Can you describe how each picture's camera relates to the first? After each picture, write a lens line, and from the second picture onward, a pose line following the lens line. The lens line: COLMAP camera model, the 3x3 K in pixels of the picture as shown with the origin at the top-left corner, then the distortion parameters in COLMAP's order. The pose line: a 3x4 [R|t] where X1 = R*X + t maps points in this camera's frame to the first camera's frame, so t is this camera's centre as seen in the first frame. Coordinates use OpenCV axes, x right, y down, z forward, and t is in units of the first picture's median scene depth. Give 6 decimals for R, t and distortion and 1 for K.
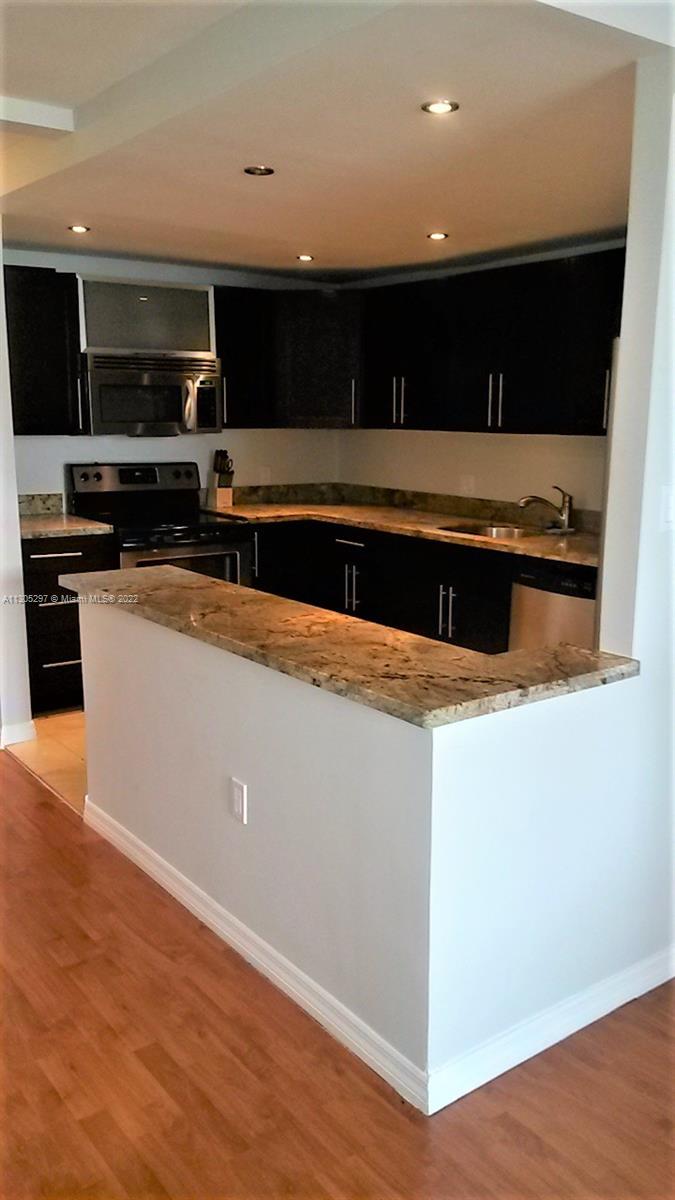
lens RADIAL K [[975.8, 0, 344.1], [0, 975.8, 607.9], [0, 0, 1]] dist [0.084948, 0.001249]
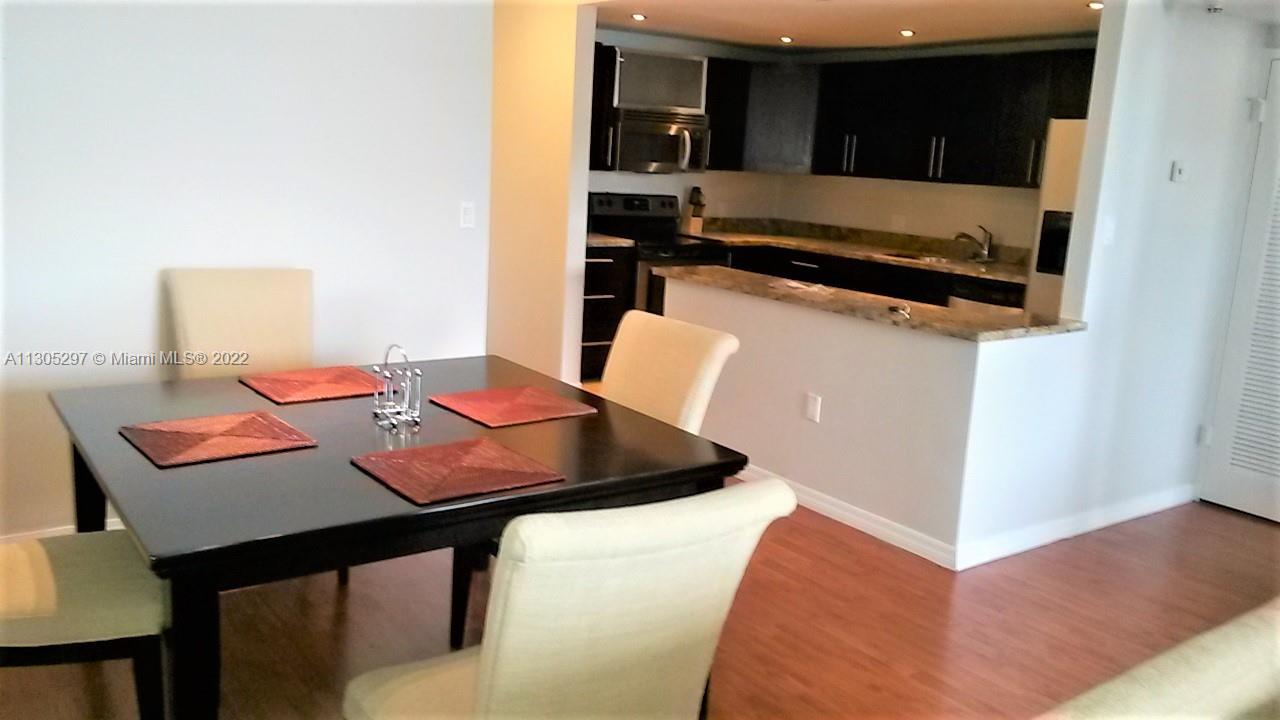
lens RADIAL K [[1040.8, 0, 640.0], [0, 1040.8, 360.0], [0, 0, 1]] dist [0.084948, 0.001249]
pose [[0.998811, 0.048752, -0.000689, -0.200004], [-0.048754, 0.998802, -0.004113, 0.072493], [0.000487, 0.004142, 0.999991, -0.347853]]
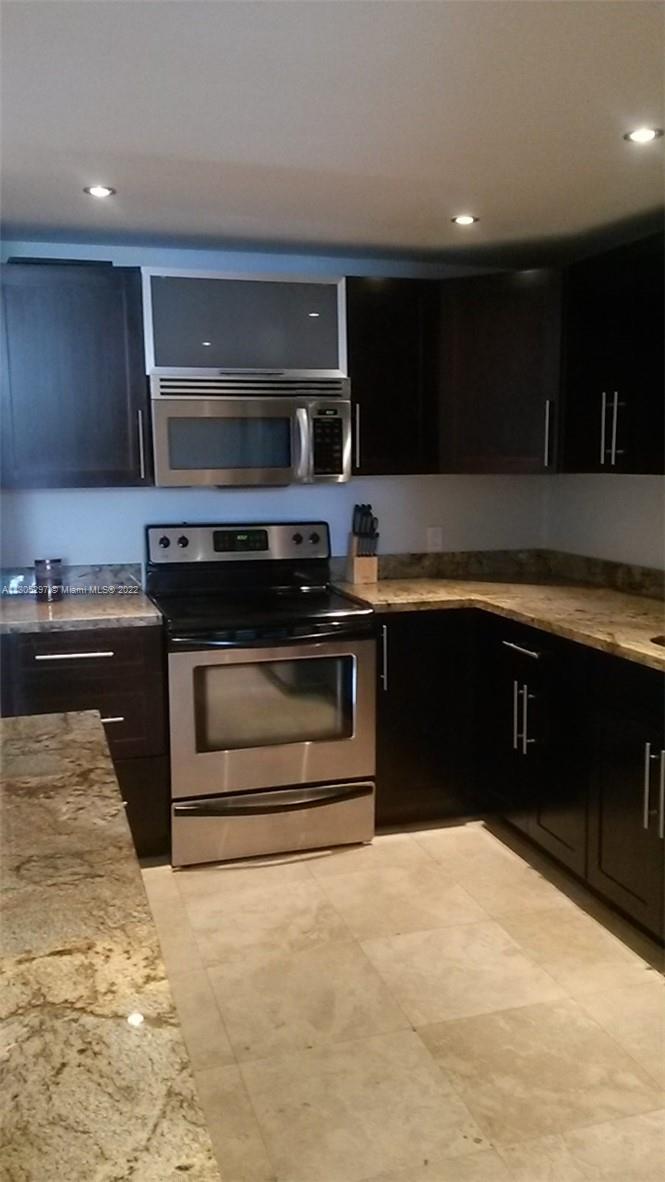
lens RADIAL K [[961.1, 0, 339.0], [0, 961.1, 598.7], [0, 0, 1]] dist [0.084948, 0.001249]
pose [[0.943100, 0.035000, -0.330663, 0.102092], [-0.051996, 0.997734, -0.042691, -0.065919], [0.328420, 0.057455, 0.942783, 0.356503]]
